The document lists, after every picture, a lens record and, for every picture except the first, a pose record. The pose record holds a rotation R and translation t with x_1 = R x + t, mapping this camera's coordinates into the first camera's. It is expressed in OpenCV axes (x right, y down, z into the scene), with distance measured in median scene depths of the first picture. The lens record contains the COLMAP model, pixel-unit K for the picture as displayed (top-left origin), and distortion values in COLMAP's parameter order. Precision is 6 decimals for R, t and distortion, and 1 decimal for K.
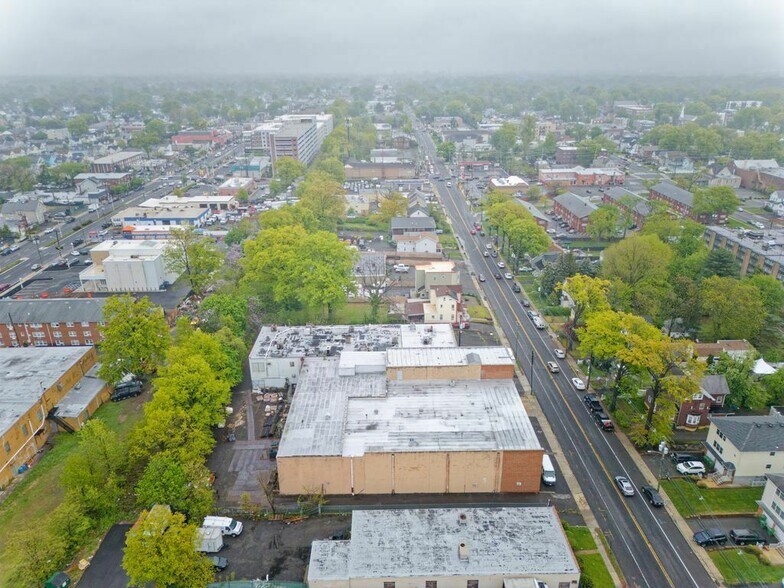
lens RADIAL K [[544.6, 0, 394.7], [0, 544.6, 292.8], [0, 0, 1]] dist [0.079372, -0.083215]
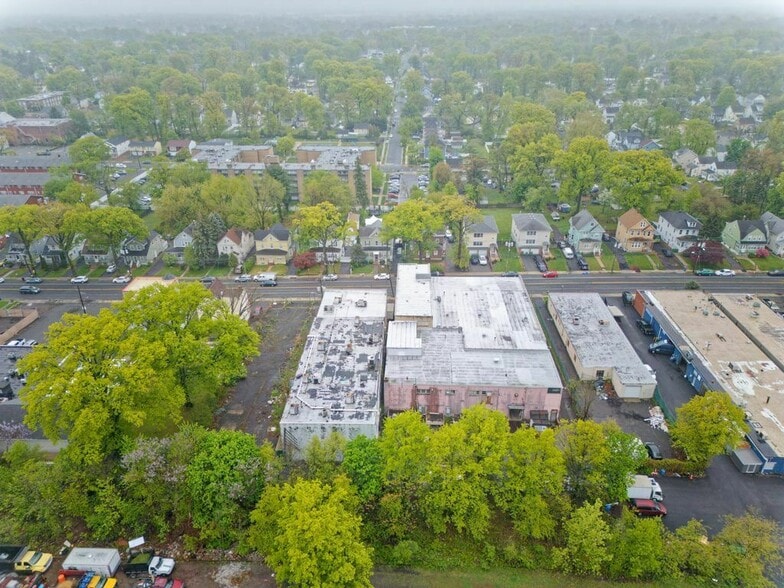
lens RADIAL K [[544.6, 0, 394.7], [0, 544.6, 292.8], [0, 0, 1]] dist [0.079372, -0.083215]
pose [[0.052747, -0.454882, 0.888988, -0.758612], [0.385448, 0.830513, 0.402092, -0.282744], [-0.921221, 0.321450, 0.219140, 0.695666]]
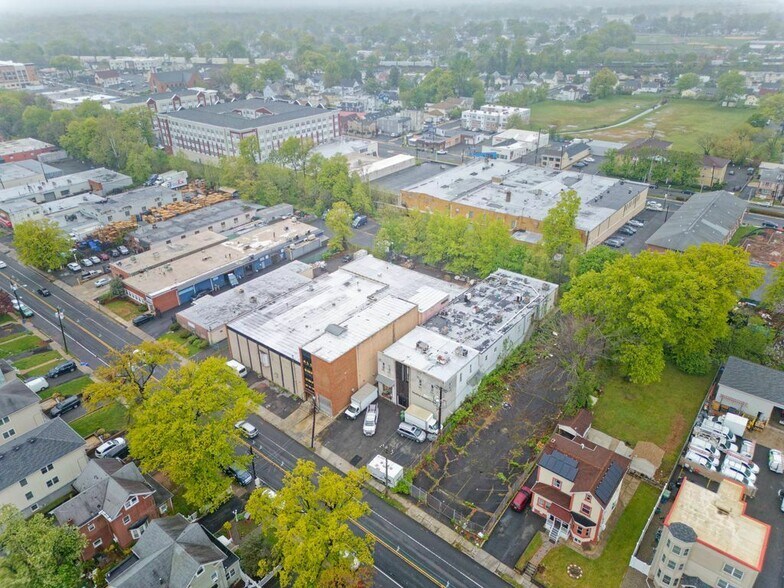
lens RADIAL K [[544.6, 0, 394.7], [0, 544.6, 292.8], [0, 0, 1]] dist [0.079372, -0.083215]
pose [[-0.638385, 0.378741, -0.670090, 0.575890], [-0.274554, 0.701257, 0.657920, -0.474378], [0.719087, 0.603982, -0.343687, 1.150727]]
